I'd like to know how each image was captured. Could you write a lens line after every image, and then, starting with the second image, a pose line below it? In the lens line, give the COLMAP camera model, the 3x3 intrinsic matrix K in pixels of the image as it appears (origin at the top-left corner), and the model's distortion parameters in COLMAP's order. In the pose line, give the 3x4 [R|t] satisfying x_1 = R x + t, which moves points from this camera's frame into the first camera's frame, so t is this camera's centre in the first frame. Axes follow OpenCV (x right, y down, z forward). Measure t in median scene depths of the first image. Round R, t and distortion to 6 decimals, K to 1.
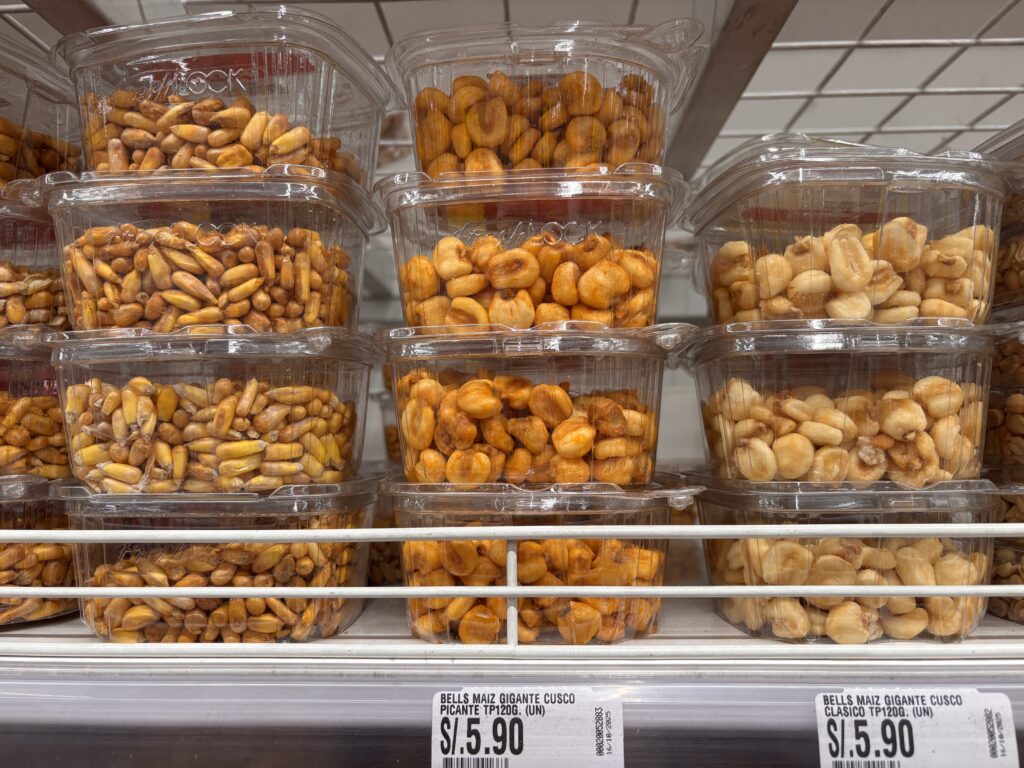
lens RADIAL K [[816.8, 0, 545.0], [0, 816.8, 380.6], [0, 0, 1]] dist [-0.000377, 0.005228]
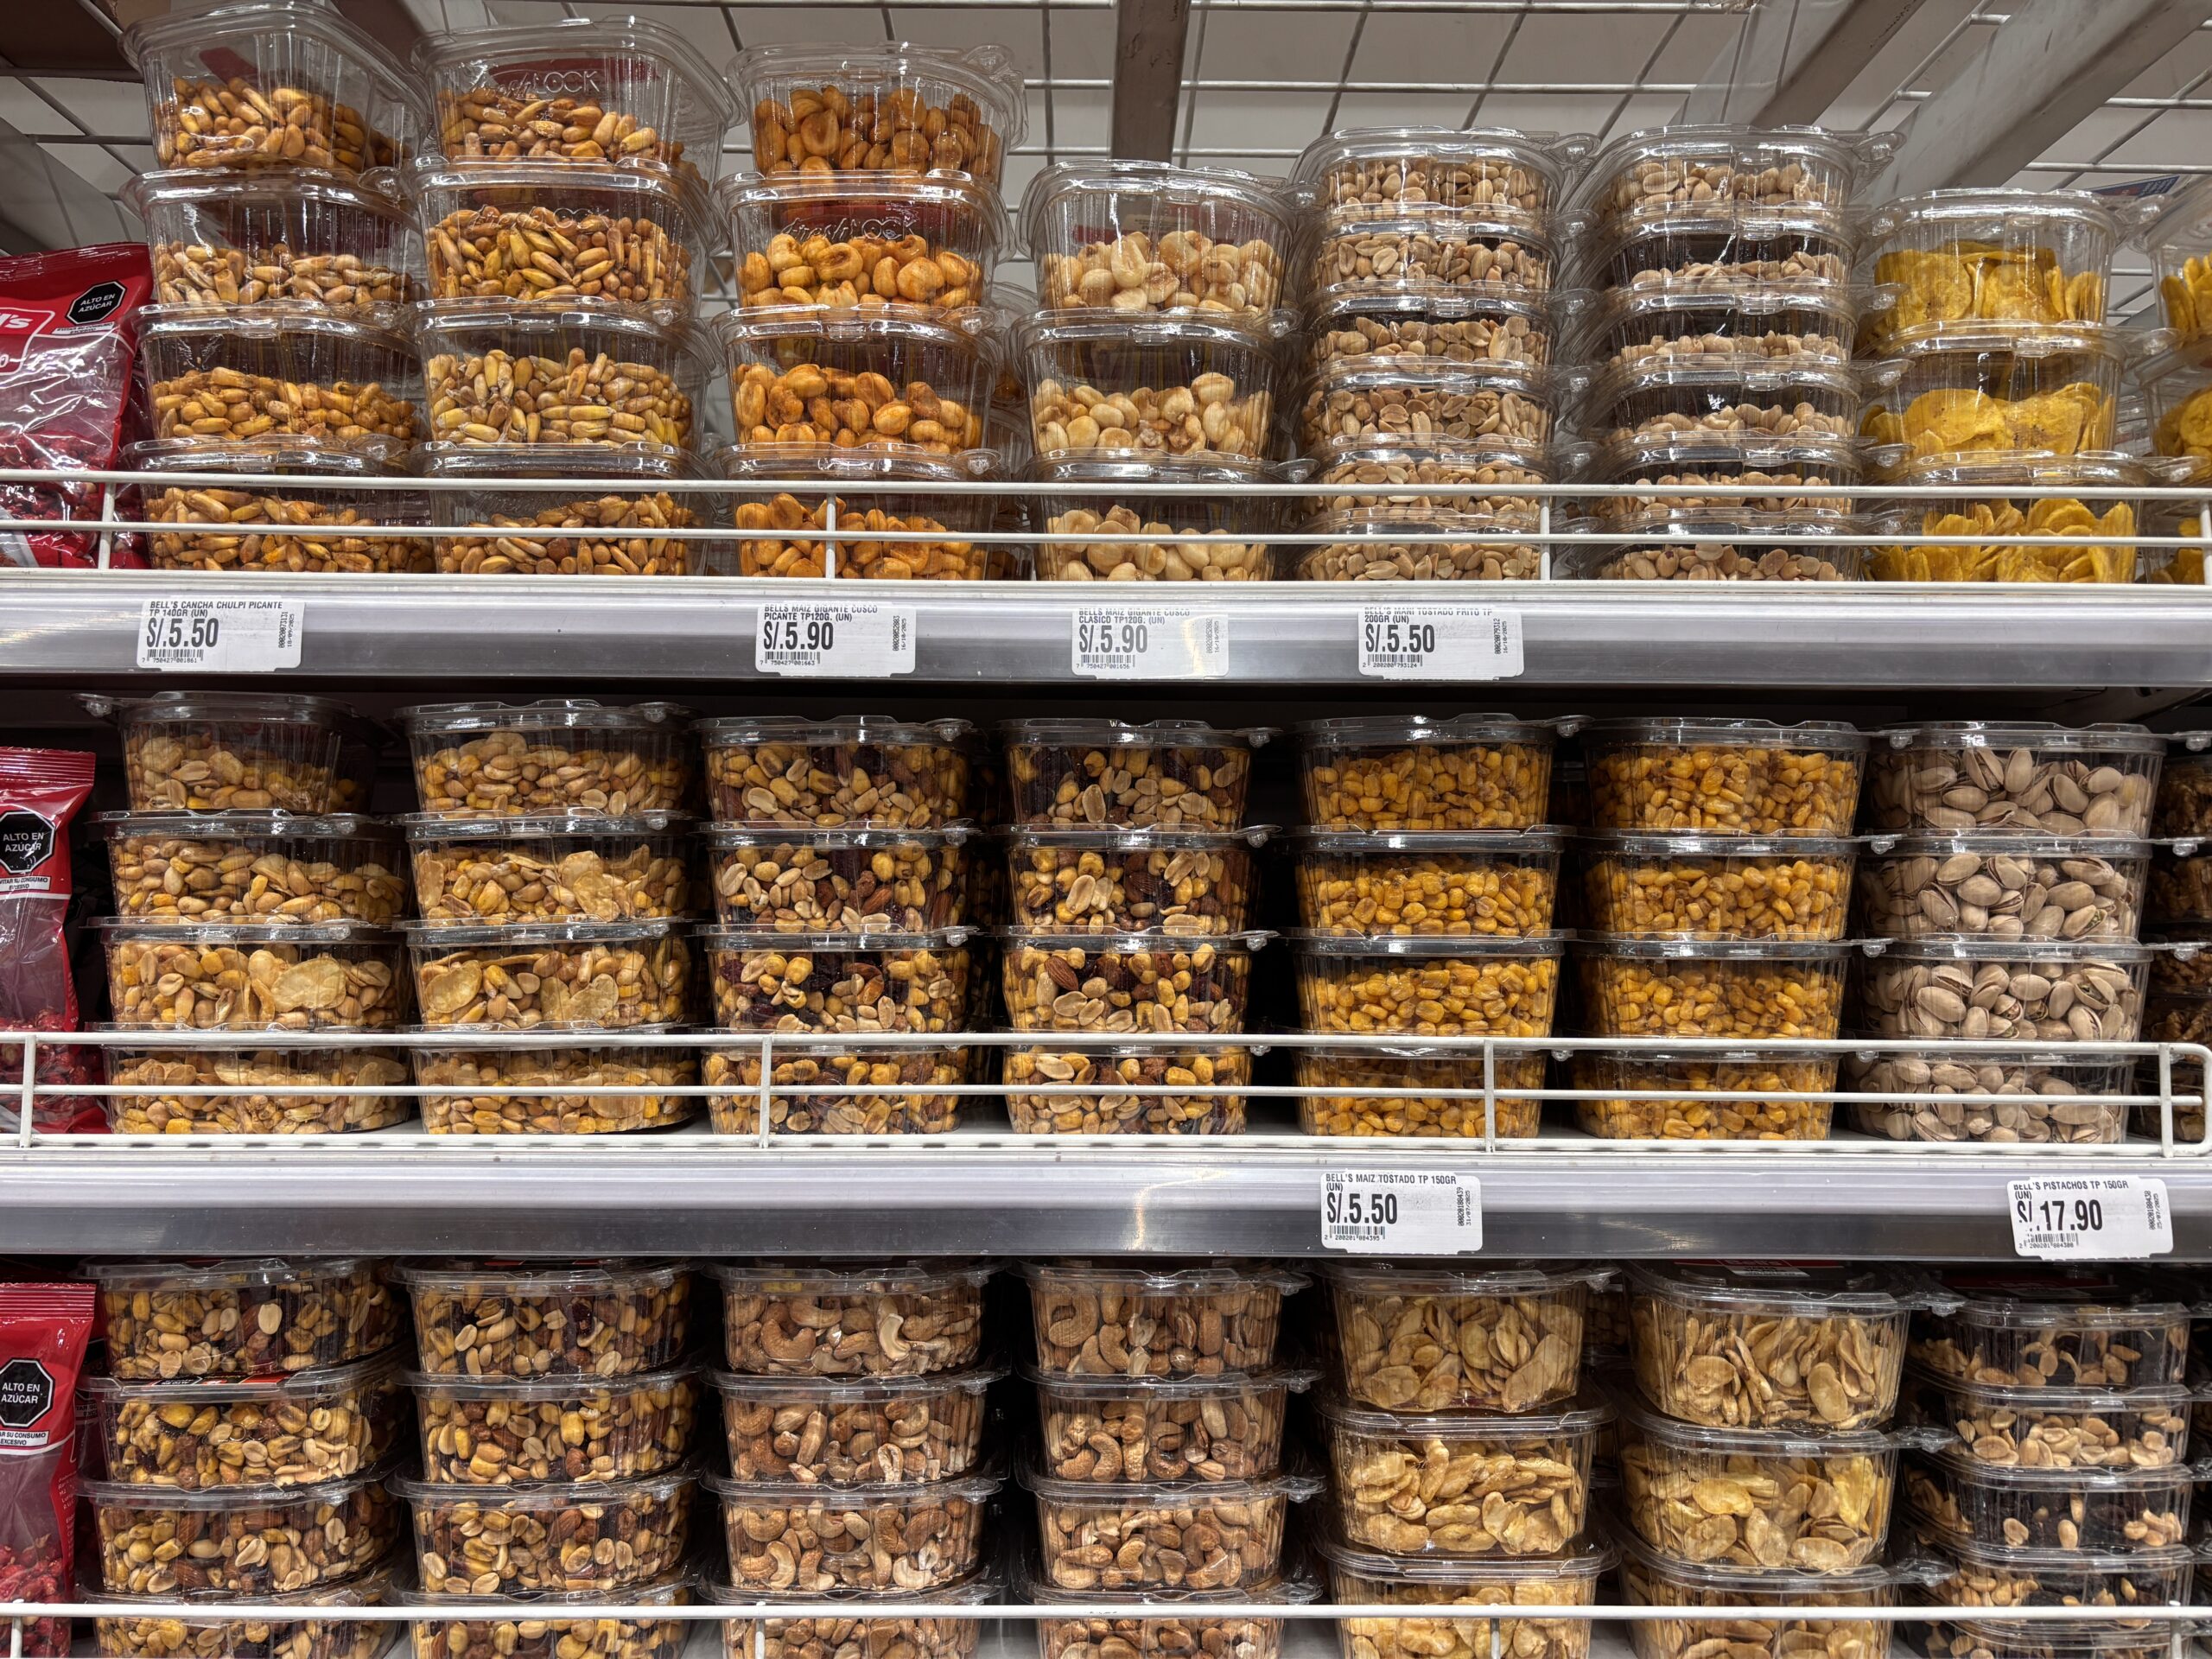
lens RADIAL K [[1663.5, 0, 1106.0], [0, 1663.5, 829.5], [0, 0, 1]] dist [0.004421, 0.004024]
pose [[0.998696, 0.022678, 0.045741, 0.239855], [-0.023590, 0.999532, 0.019487, 0.588066], [-0.045278, -0.020540, 0.998763, -1.313687]]
